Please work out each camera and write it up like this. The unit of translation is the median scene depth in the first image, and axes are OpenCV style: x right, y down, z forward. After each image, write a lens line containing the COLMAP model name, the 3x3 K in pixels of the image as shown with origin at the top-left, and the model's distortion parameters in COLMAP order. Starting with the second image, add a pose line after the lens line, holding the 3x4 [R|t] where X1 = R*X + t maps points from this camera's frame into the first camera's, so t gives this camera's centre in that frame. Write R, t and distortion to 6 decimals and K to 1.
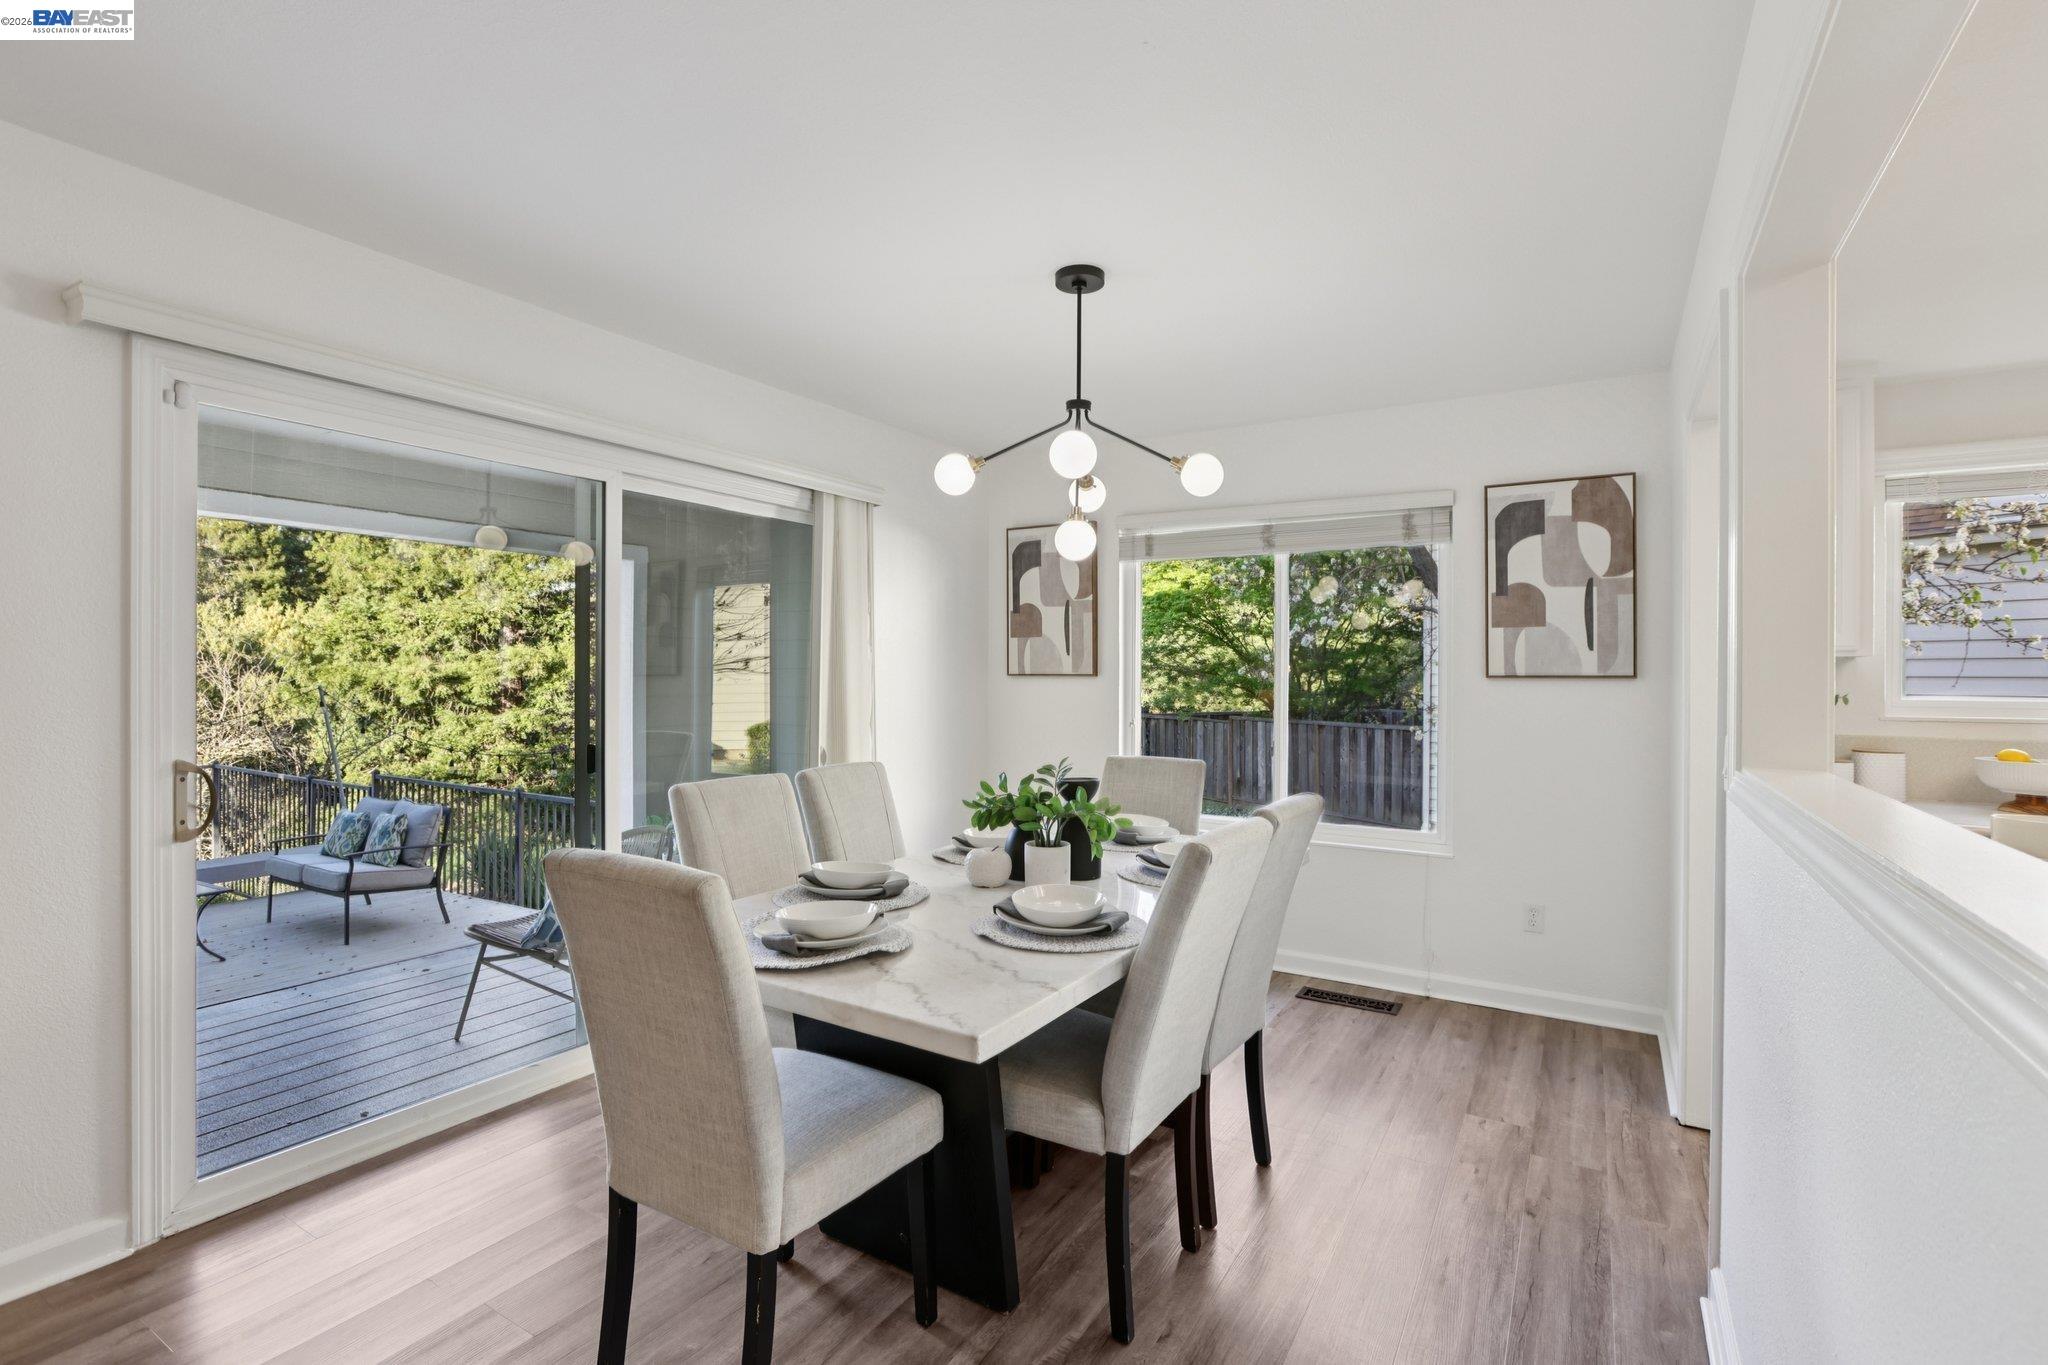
lens RADIAL K [[926.2, 0, 1024.0], [0, 926.2, 682.5], [0, 0, 1]] dist [-0.029143, 0.012478]
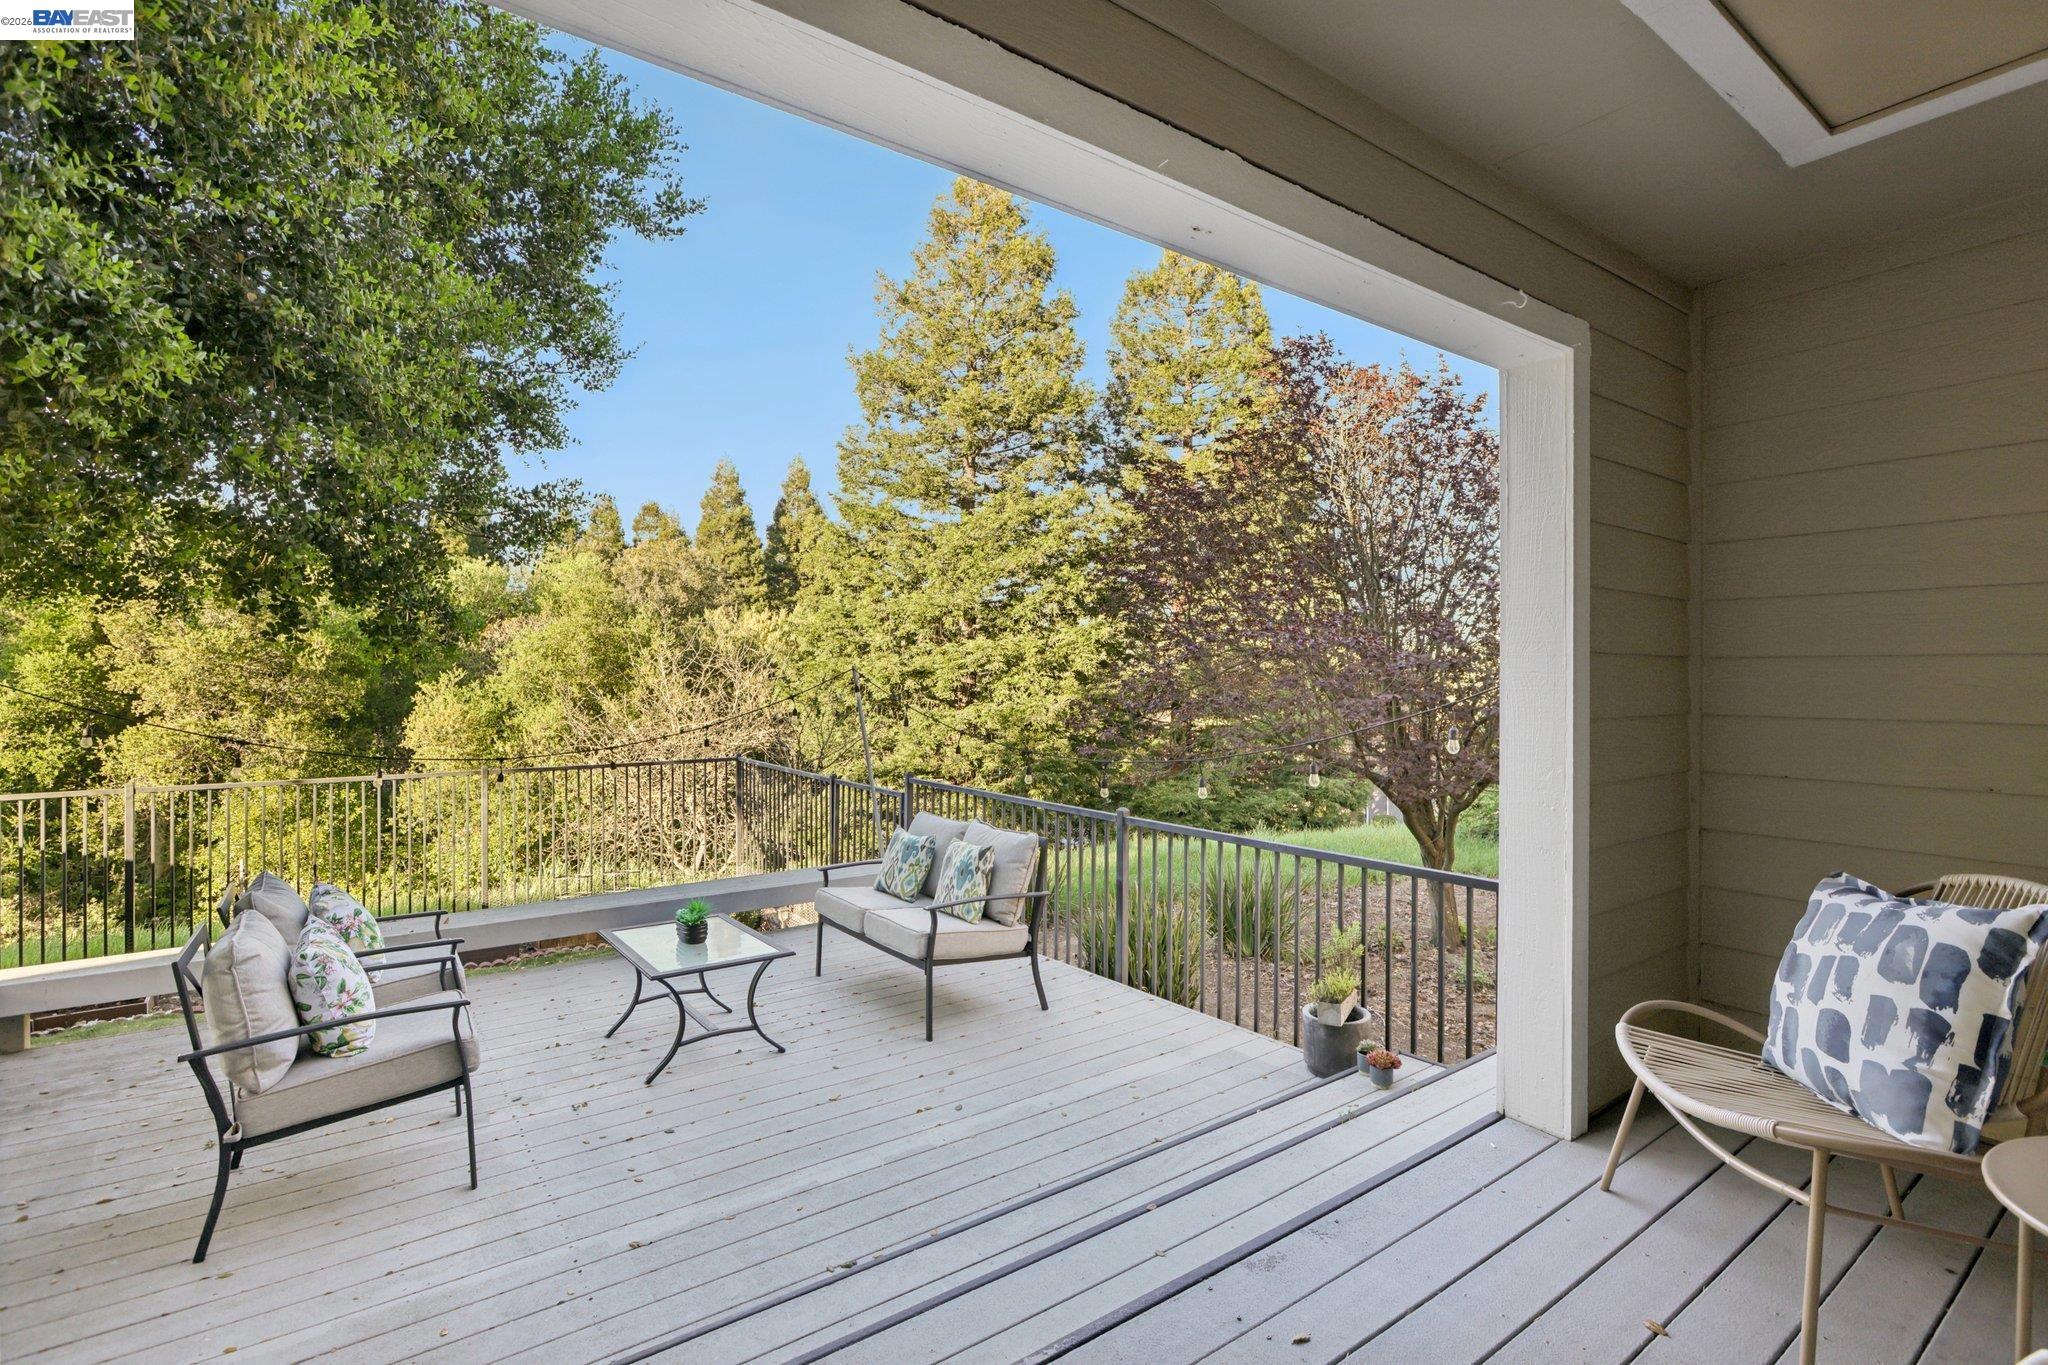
lens RADIAL K [[926.2, 0, 1024.0], [0, 926.2, 682.5], [0, 0, 1]] dist [-0.029143, 0.012478]
pose [[0.919752, -0.002572, -0.392492, -0.126145], [0.002176, 0.999997, -0.001454, 0.007856], [0.392495, 0.000483, 0.919754, 0.124631]]
